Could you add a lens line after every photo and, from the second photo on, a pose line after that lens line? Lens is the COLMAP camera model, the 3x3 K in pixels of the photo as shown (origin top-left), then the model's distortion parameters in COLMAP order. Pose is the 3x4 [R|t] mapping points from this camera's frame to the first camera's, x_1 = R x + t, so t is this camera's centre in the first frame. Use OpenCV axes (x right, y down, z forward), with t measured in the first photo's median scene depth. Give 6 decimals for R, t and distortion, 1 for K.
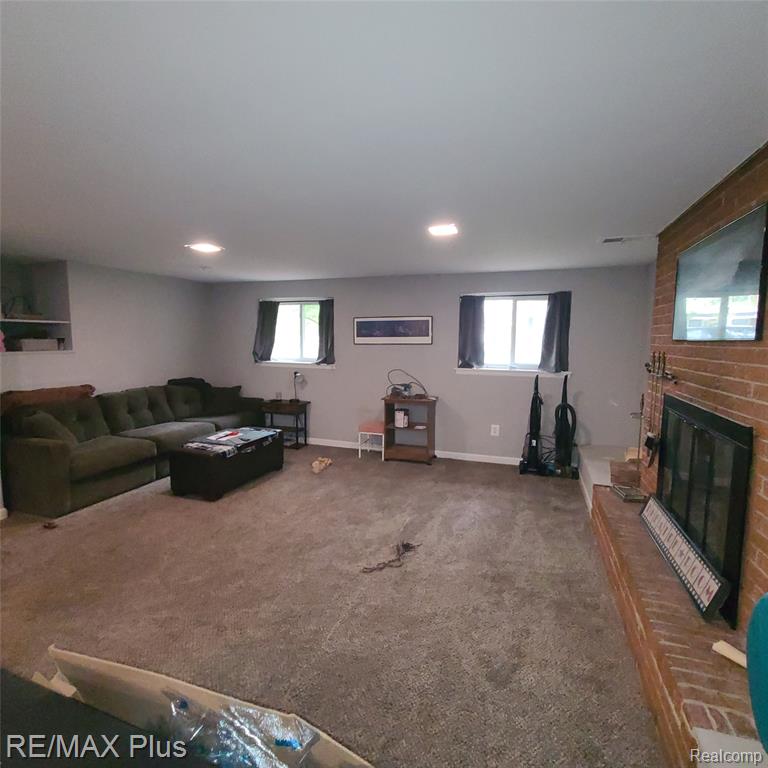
lens RADIAL K [[417.2, 0, 385.1], [0, 417.2, 381.5], [0, 0, 1]] dist [-0.002505, -0.000823]
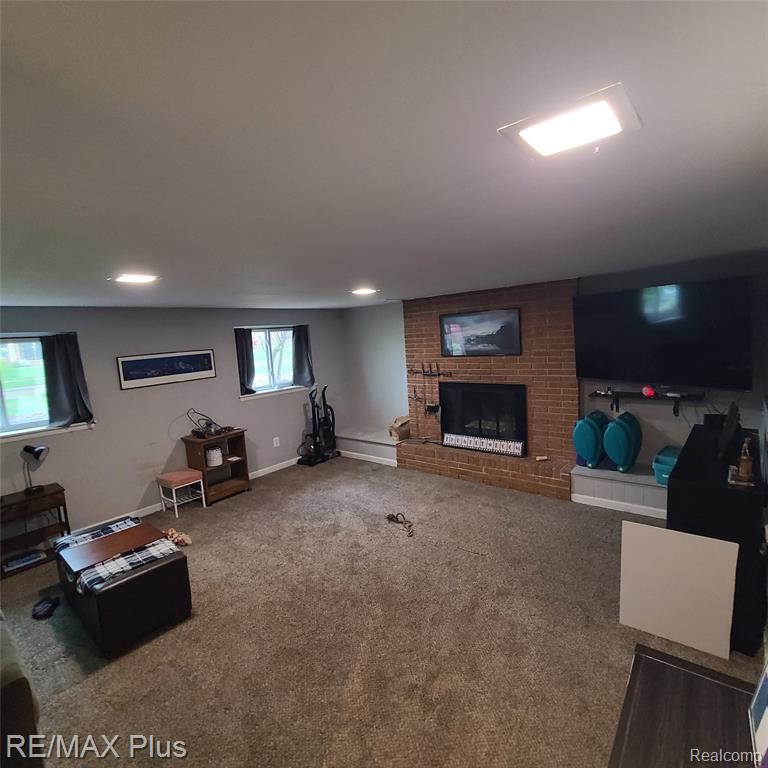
lens RADIAL K [[417.2, 0, 387.5], [0, 417.2, 384.1], [0, 0, 1]] dist [-0.002505, -0.000823]
pose [[0.345364, -0.142877, 0.927529, -0.729925], [0.160342, 0.982794, 0.091687, -0.105922], [-0.924670, 0.117057, 0.362331, 0.279947]]
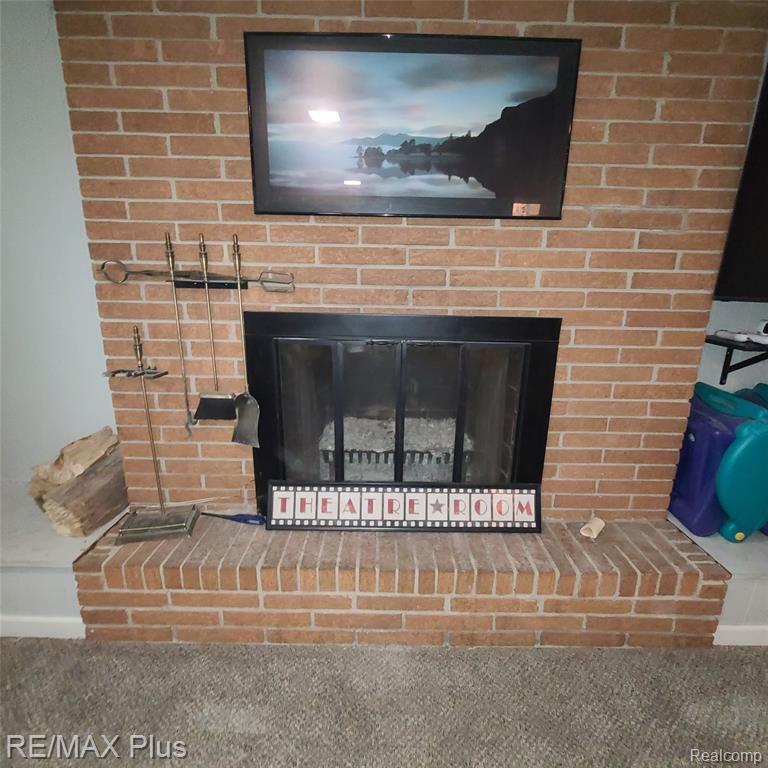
lens RADIAL K [[417.2, 0, 380.1], [0, 417.2, 377.3], [0, 0, 1]] dist [-0.002505, -0.000823]
pose [[-0.335223, -0.257815, 0.906177, 0.042742], [0.070608, 0.952250, 0.297044, -0.023490], [-0.939489, 0.163559, -0.301013, 0.567564]]
